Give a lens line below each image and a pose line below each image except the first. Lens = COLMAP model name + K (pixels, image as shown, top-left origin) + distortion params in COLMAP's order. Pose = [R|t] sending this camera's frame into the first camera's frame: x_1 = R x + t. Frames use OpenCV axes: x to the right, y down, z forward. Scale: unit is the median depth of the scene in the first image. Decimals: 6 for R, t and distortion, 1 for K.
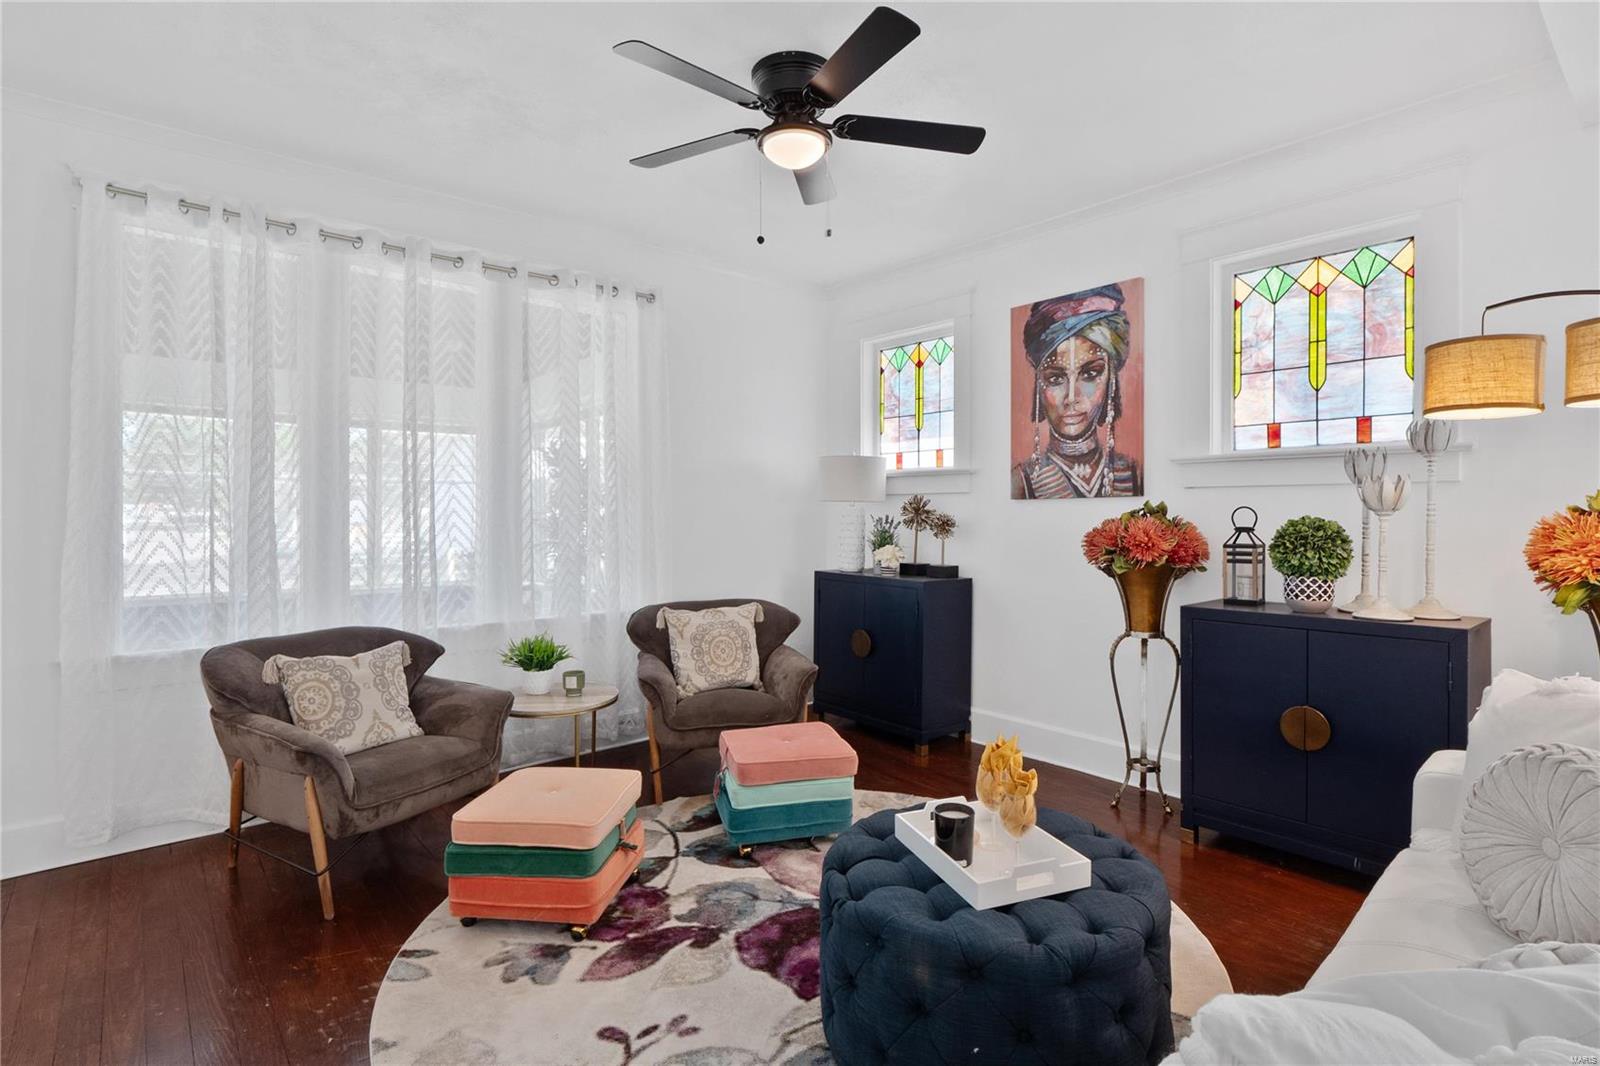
lens RADIAL K [[814.7, 0, 817.4], [0, 814.7, 520.6], [0, 0, 1]] dist [0.000619, -0.000677]
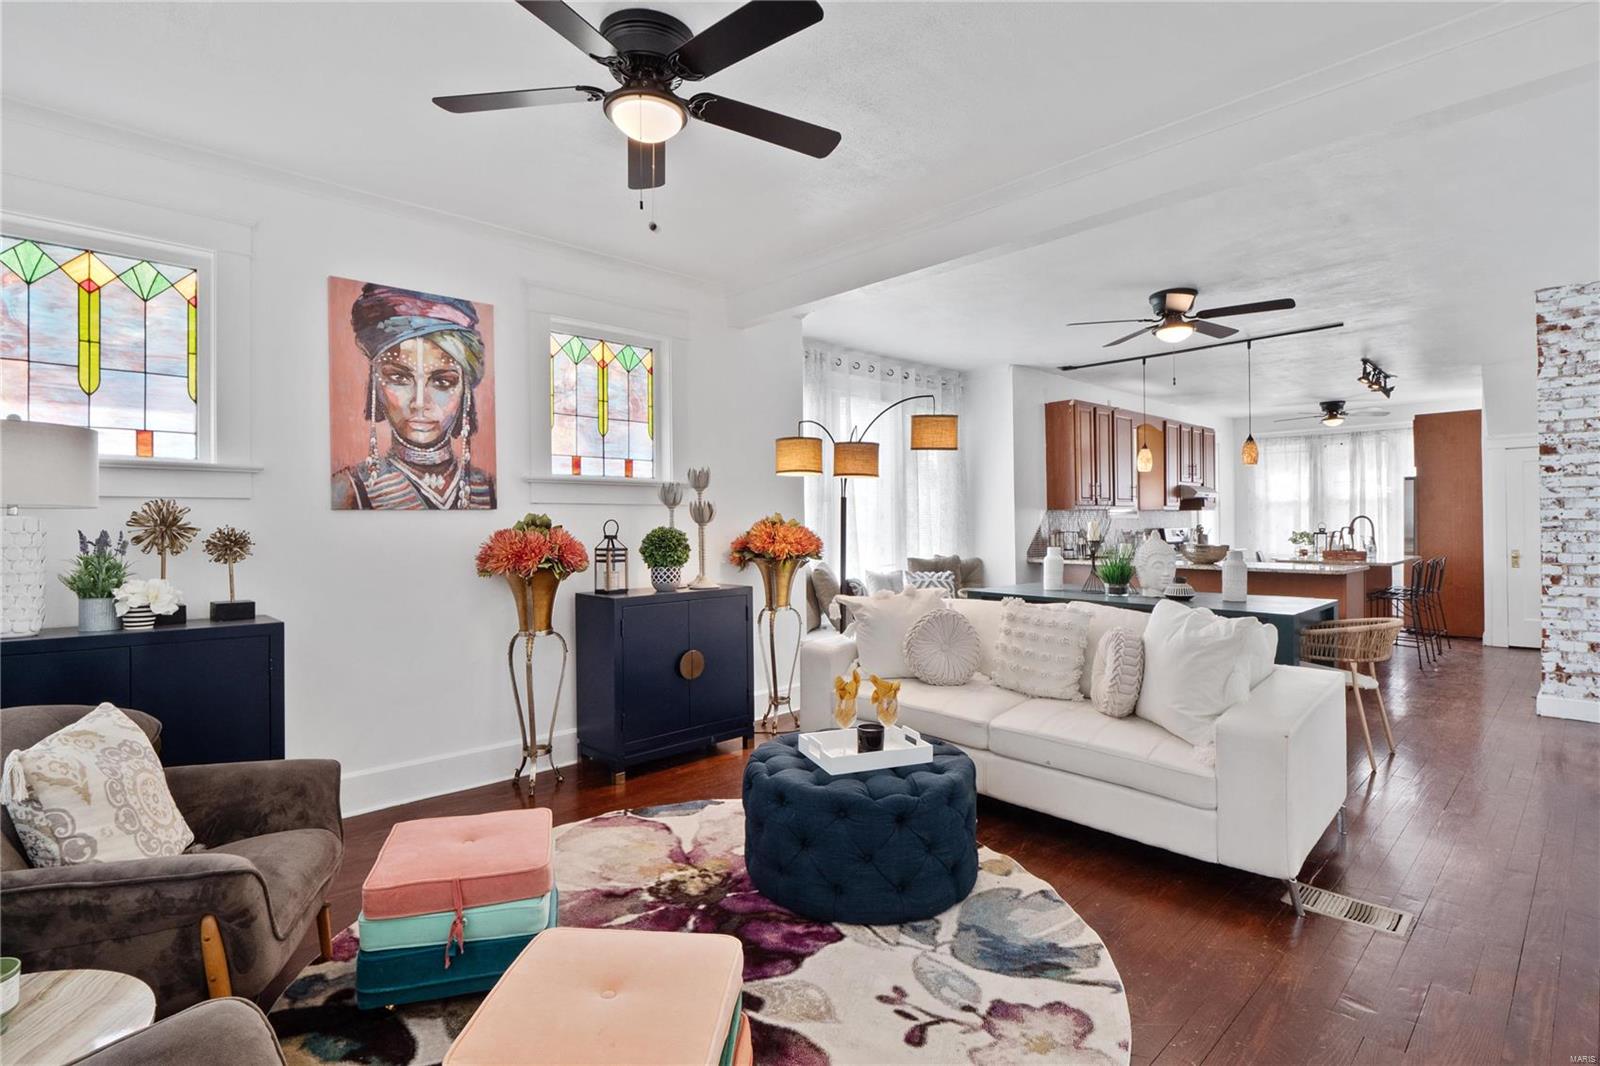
lens RADIAL K [[786.4, 0, 828.3], [0, 786.4, 522.9], [0, 0, 1]] dist [0.014696, -0.000012]
pose [[-0.083531, -0.000802, 0.996505, -0.659776], [0.015786, 0.999873, 0.002127, -0.007326], [-0.996380, 0.015908, -0.083508, 0.636211]]
